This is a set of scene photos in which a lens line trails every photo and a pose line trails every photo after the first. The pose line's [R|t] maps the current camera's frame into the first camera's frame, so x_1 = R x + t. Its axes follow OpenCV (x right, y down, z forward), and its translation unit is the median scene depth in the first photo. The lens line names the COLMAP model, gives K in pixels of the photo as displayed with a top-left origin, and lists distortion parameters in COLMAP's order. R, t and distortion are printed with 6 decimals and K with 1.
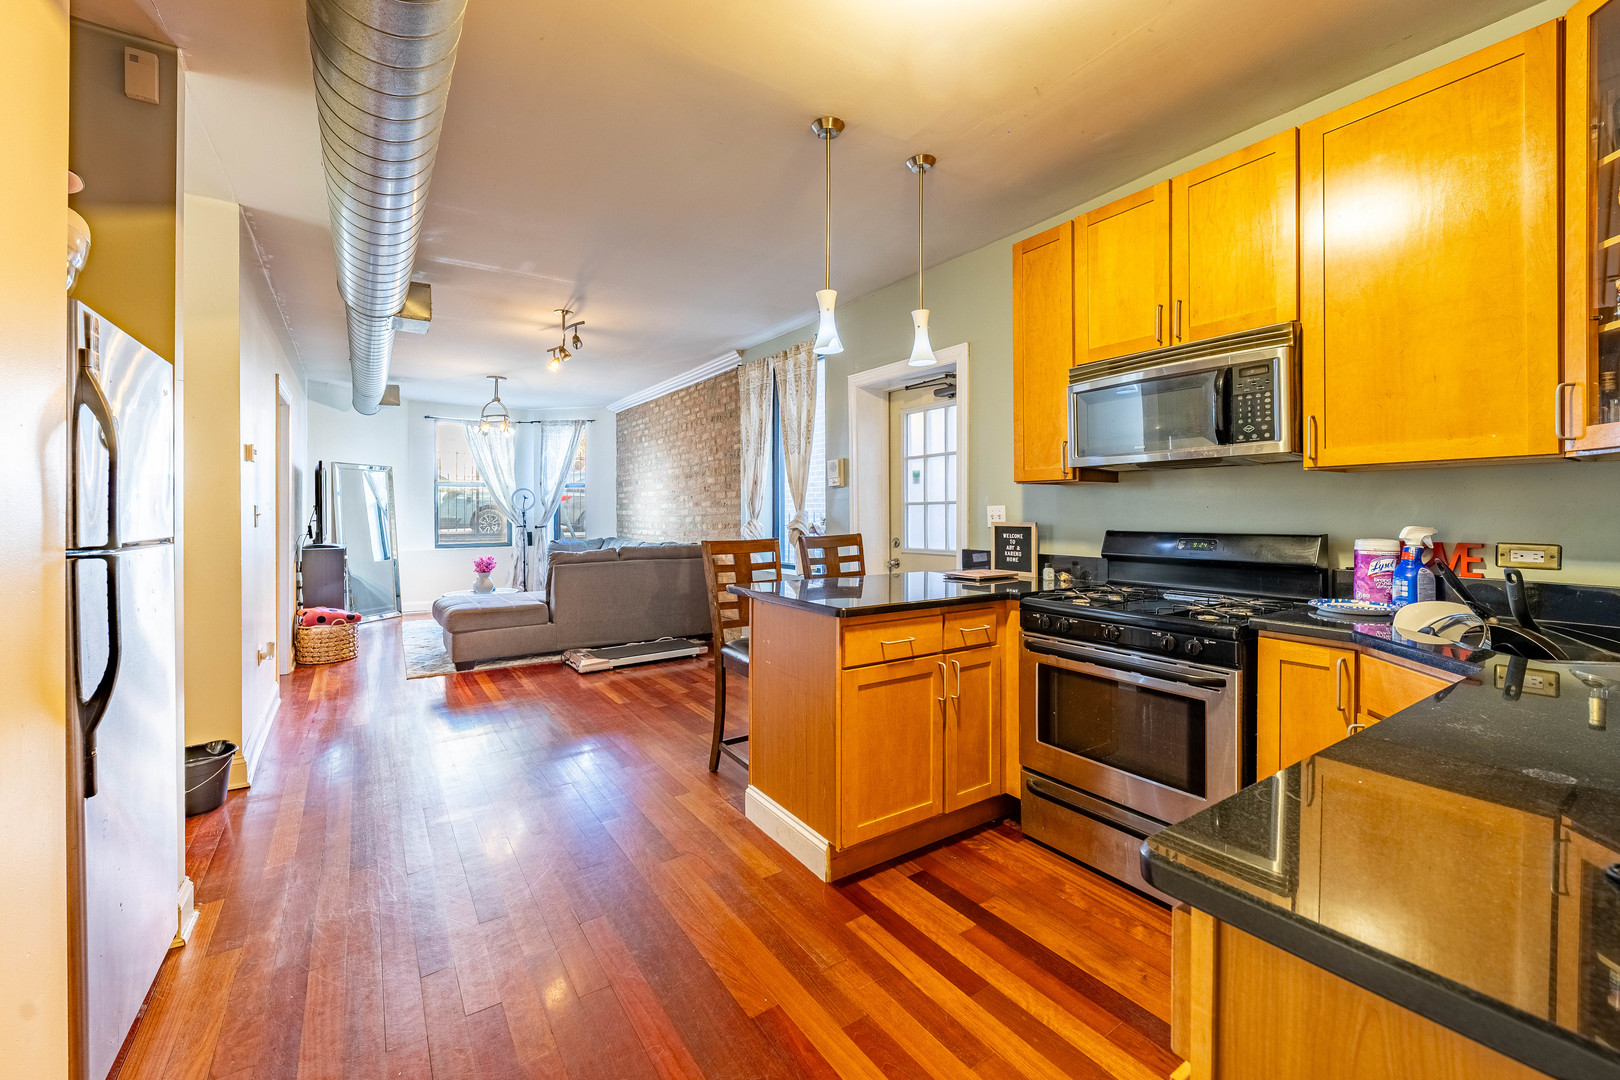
lens RADIAL K [[663.7, 0, 799.8], [0, 663.7, 513.7], [0, 0, 1]] dist [0.011252, -0.000056]
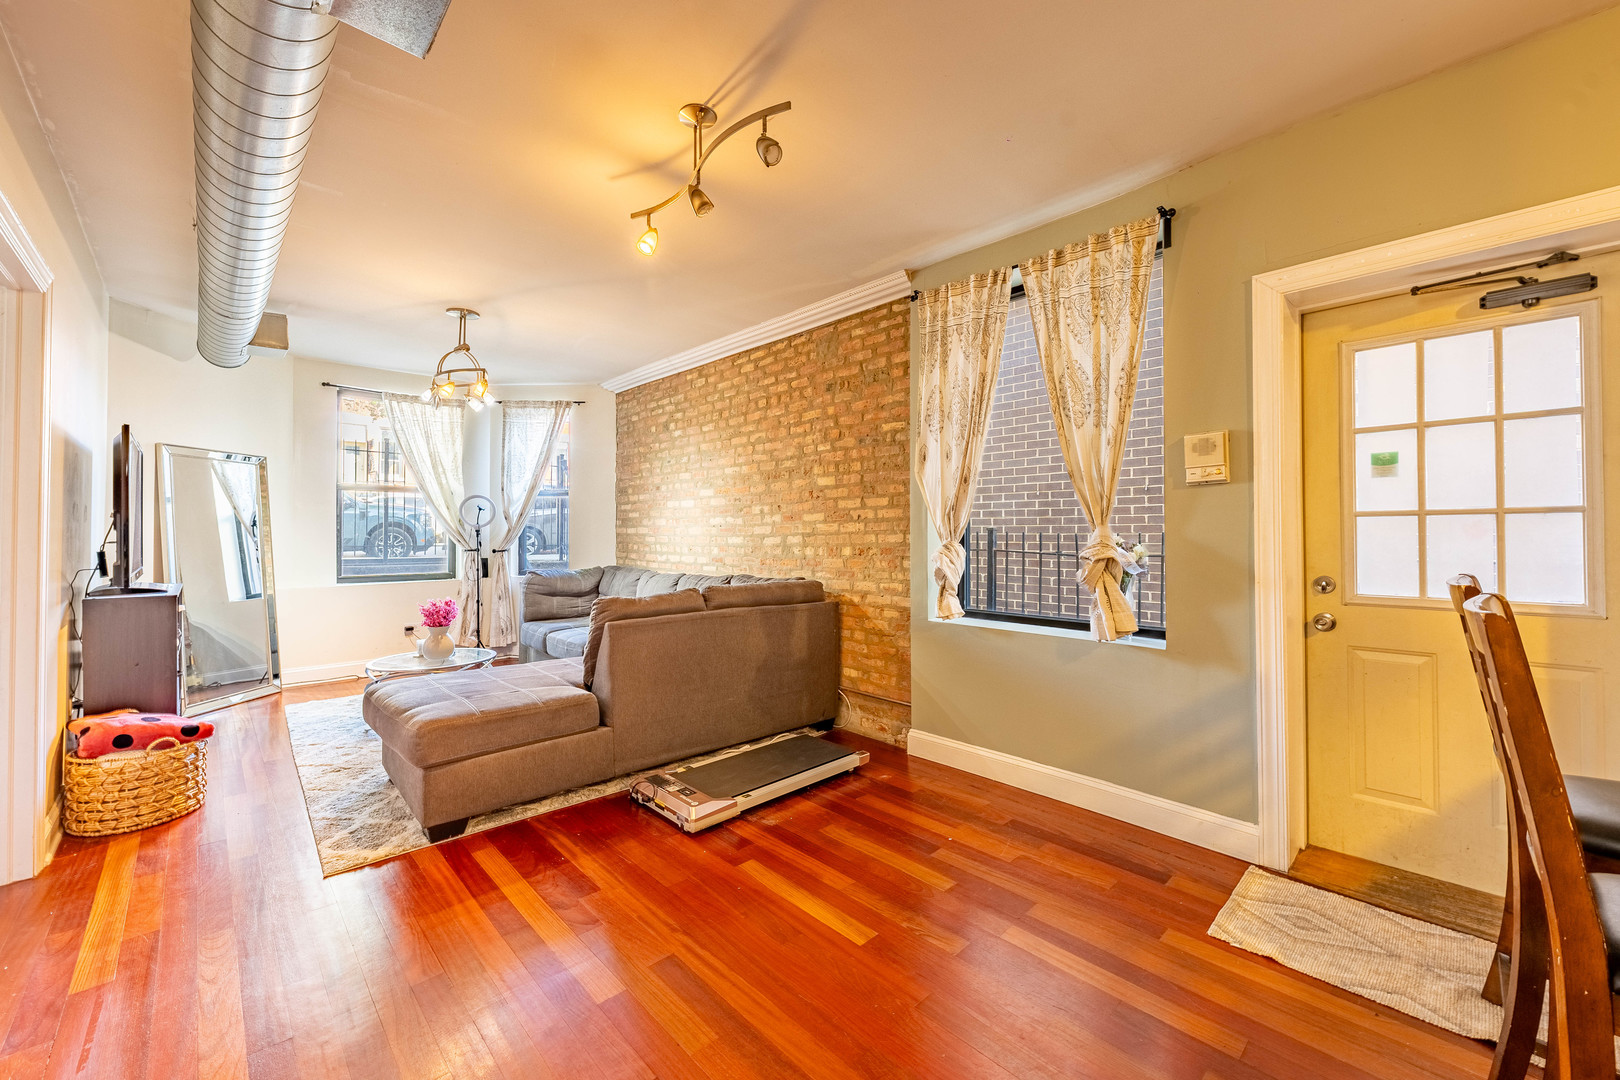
lens RADIAL K [[644.7, 0, 808.3], [0, 644.7, 529.6], [0, 0, 1]] dist [0.011640, -0.003534]
pose [[0.985826, 0.004891, 0.167702, -0.276605], [-0.003547, 0.999959, -0.008315, 0.002871], [-0.167736, 0.007603, 0.985803, 0.407695]]
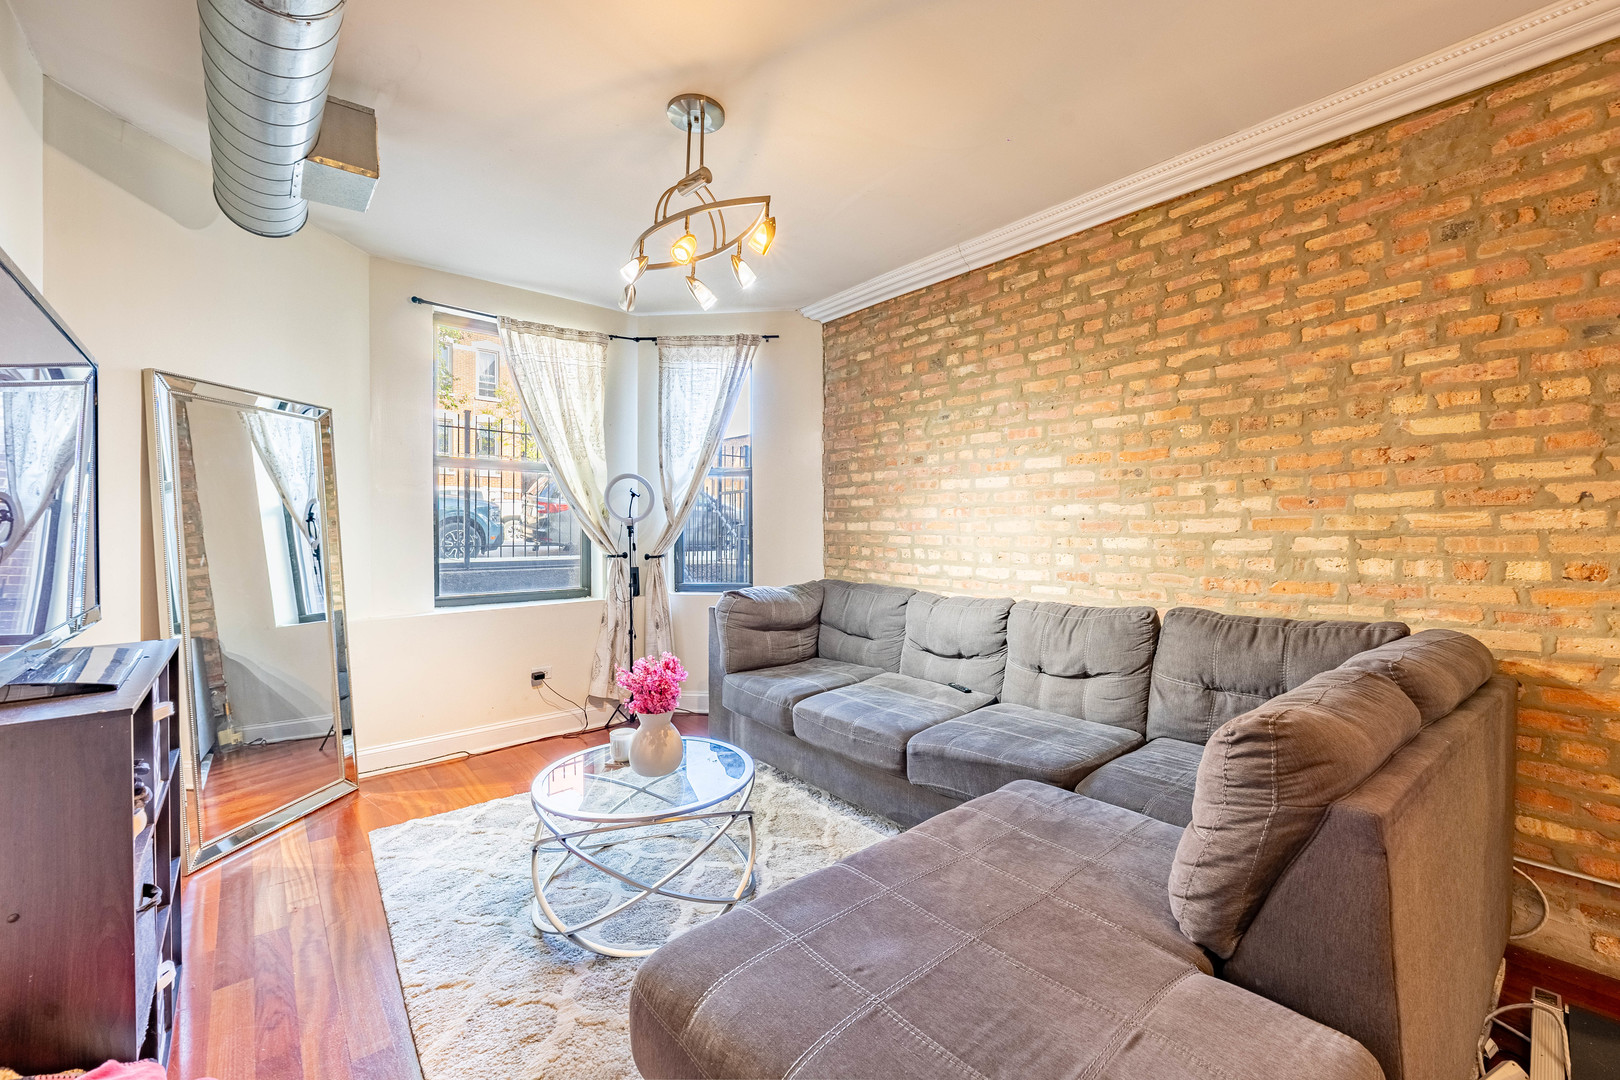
lens RADIAL K [[641.6, 0, 806.1], [0, 641.6, 528.8], [0, 0, 1]] dist [0.008478, -0.003133]
pose [[0.991979, 0.001341, 0.126395, -0.512535], [-0.001286, 0.999999, -0.000516, -0.000131], [-0.126396, 0.000349, 0.991980, 0.788701]]
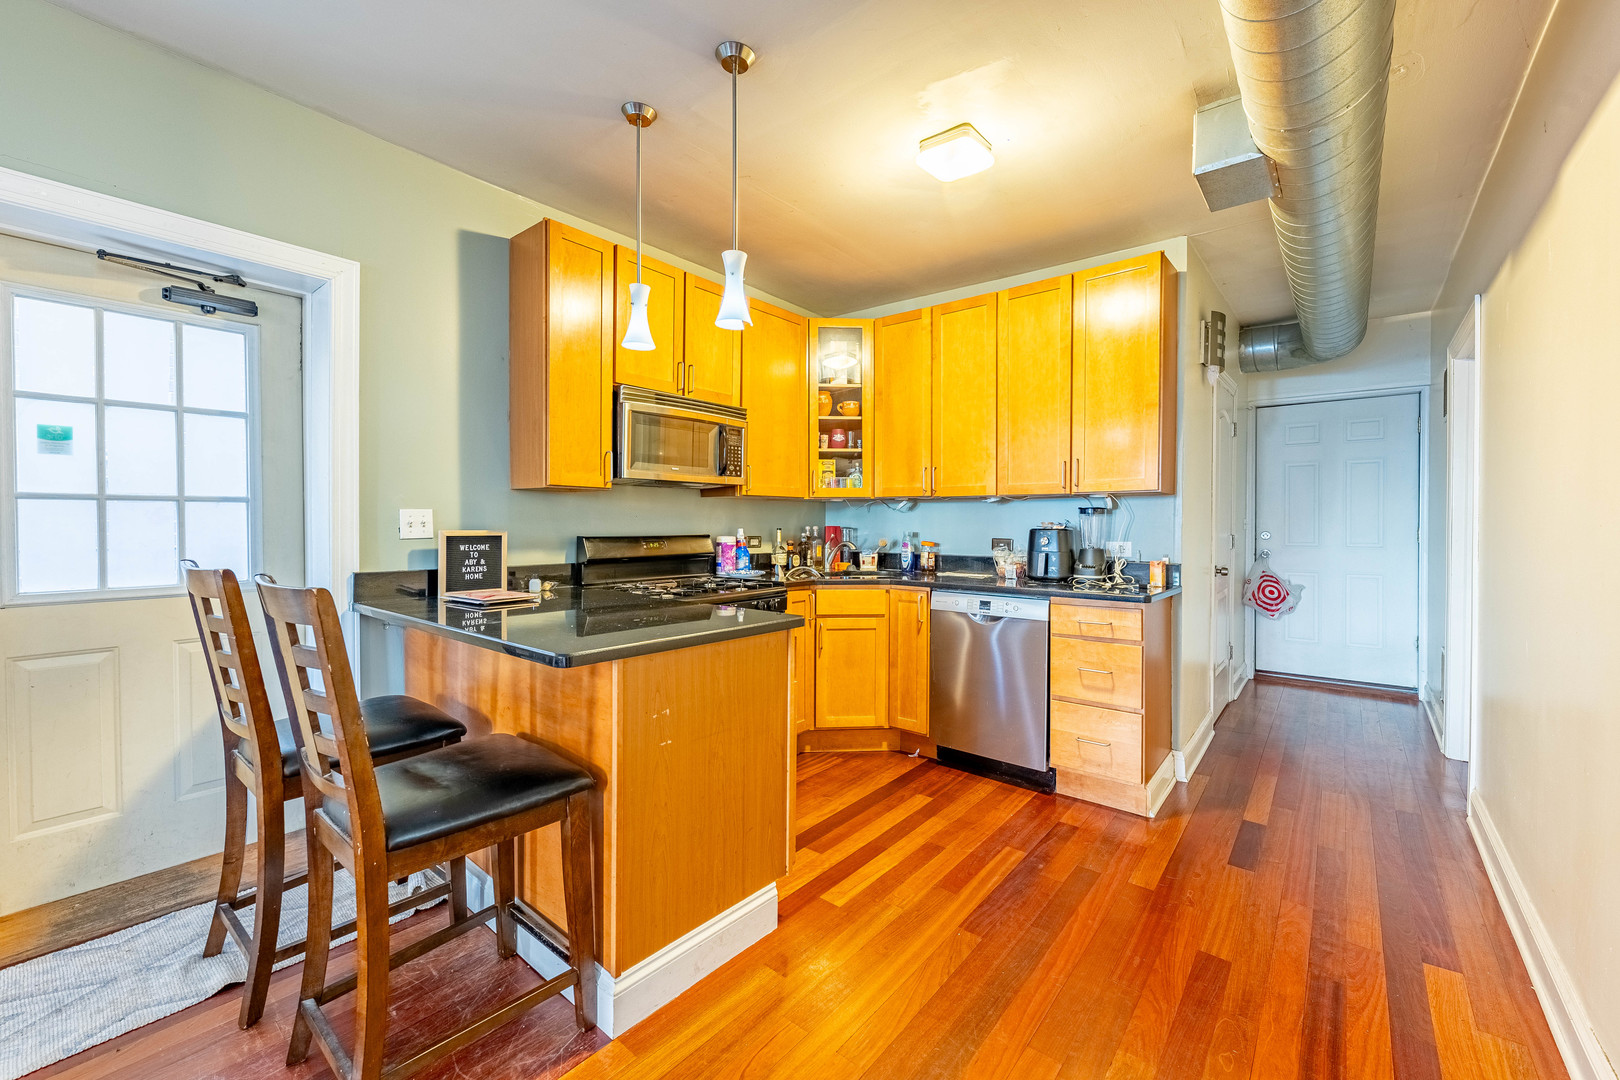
lens RADIAL K [[644.7, 0, 808.3], [0, 644.7, 529.6], [0, 0, 1]] dist [0.011640, -0.003534]
pose [[-0.291790, -0.006632, 0.956459, -0.306144], [-0.002525, 0.999978, 0.006163, 0.003046], [-0.956479, -0.000617, -0.291800, 0.458934]]
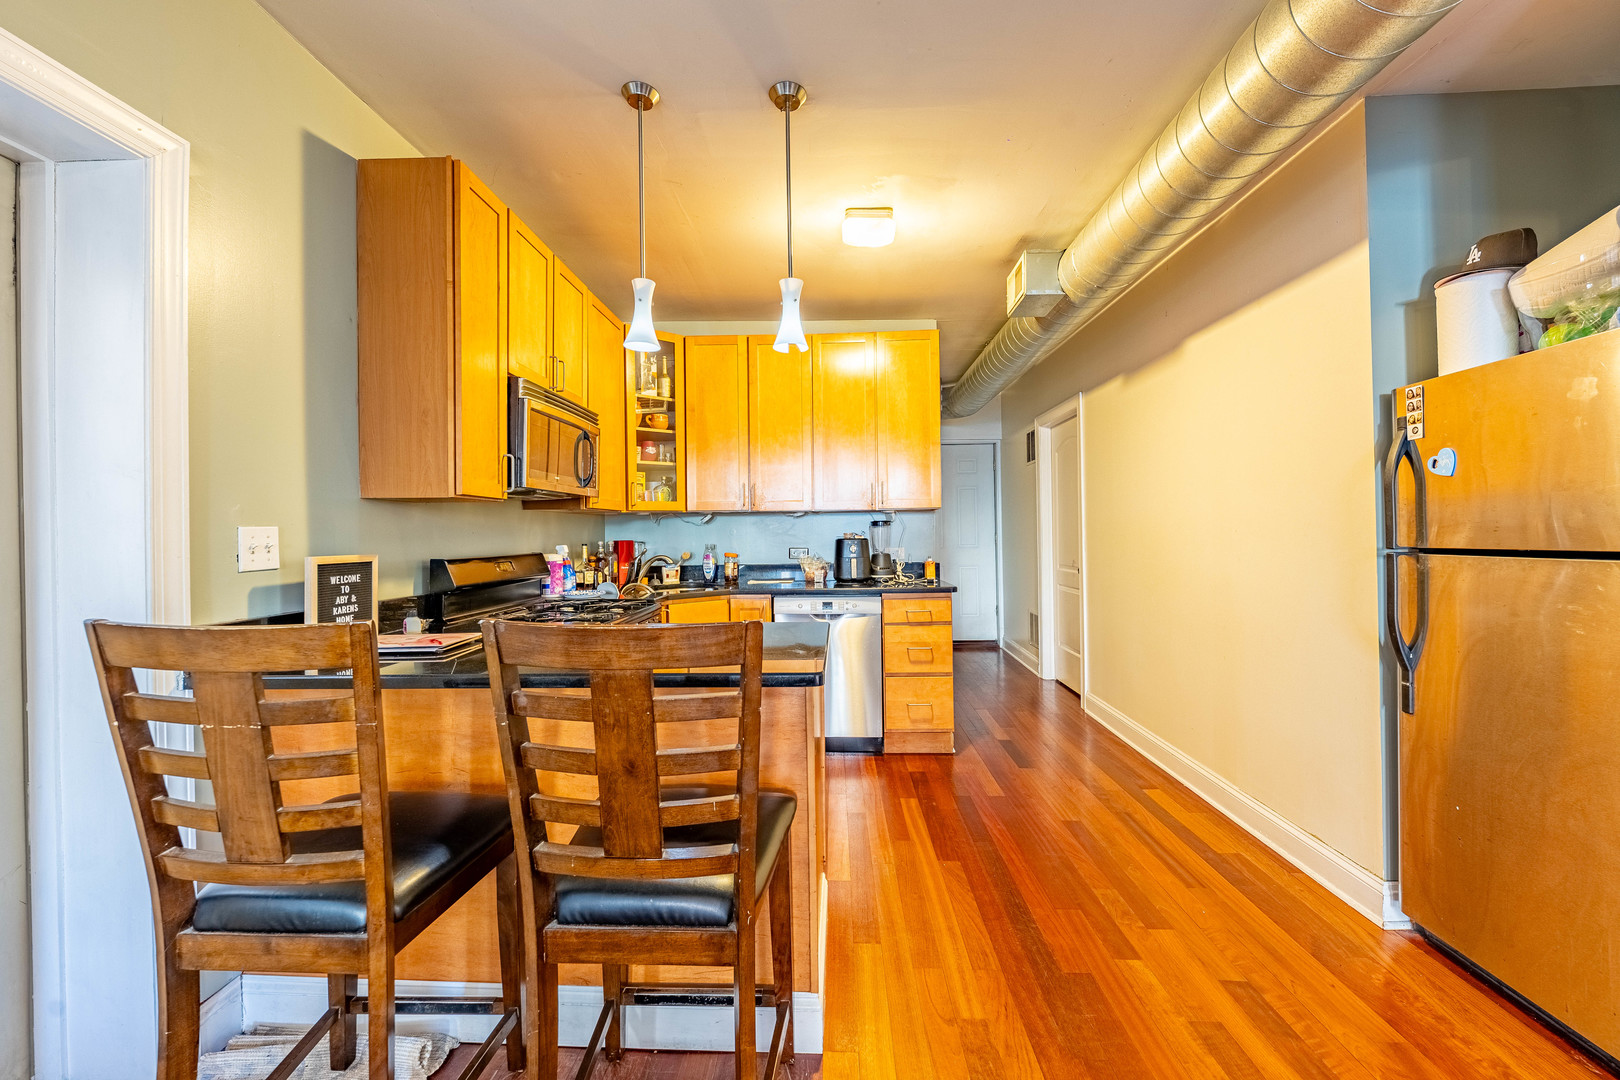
lens RADIAL K [[644.7, 0, 808.3], [0, 644.7, 529.6], [0, 0, 1]] dist [0.011640, -0.003534]
pose [[-0.812256, 0.017214, 0.583047, -0.189080], [0.015655, 0.999848, -0.007711, 0.000314], [-0.583091, 0.002864, -0.812402, 0.670567]]
